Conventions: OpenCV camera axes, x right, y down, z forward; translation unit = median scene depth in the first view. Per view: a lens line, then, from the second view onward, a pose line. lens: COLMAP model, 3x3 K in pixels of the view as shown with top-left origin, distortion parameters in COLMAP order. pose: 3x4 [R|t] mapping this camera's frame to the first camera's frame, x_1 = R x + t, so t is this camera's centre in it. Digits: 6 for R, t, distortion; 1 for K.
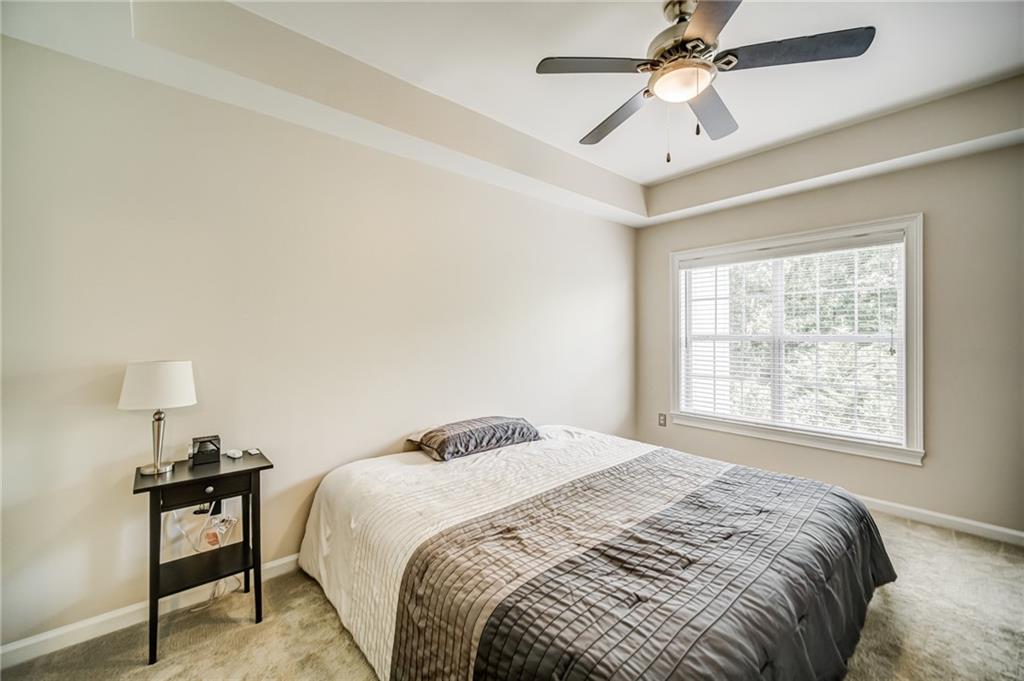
lens RADIAL K [[405.2, 0, 508.2], [0, 405.2, 344.3], [0, 0, 1]] dist [-0.000564, 0.000077]
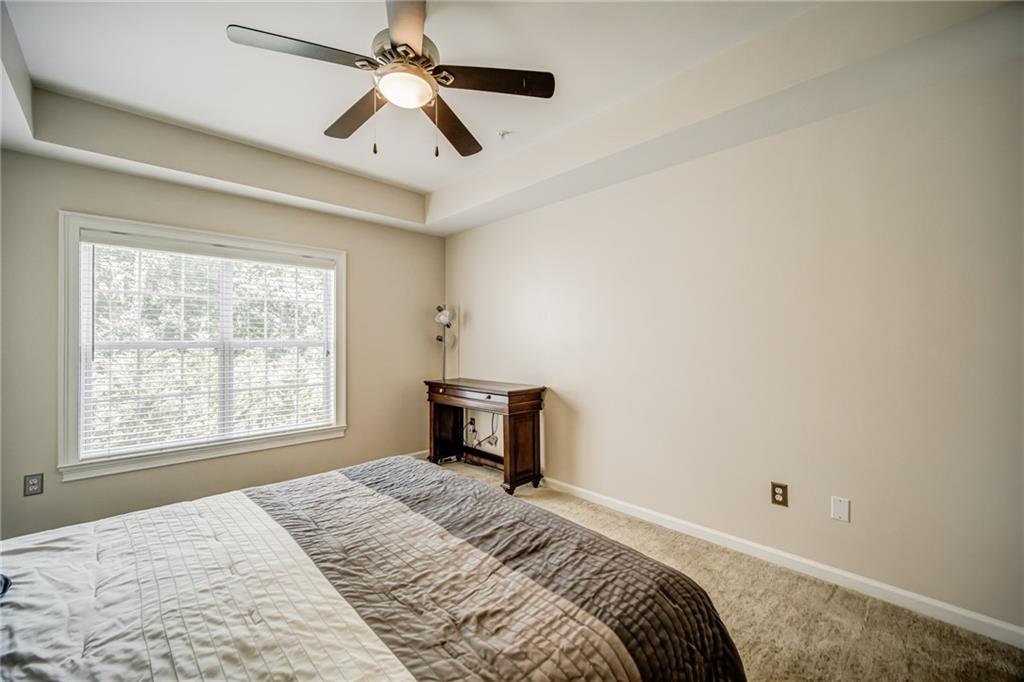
lens RADIAL K [[405.2, 0, 508.2], [0, 405.2, 344.8], [0, 0, 1]] dist [-0.000564, 0.000077]
pose [[-0.035597, -0.013153, 0.999280, -0.619291], [0.028617, 0.999490, 0.014175, -0.018308], [-0.998956, 0.029101, -0.035202, 0.848078]]
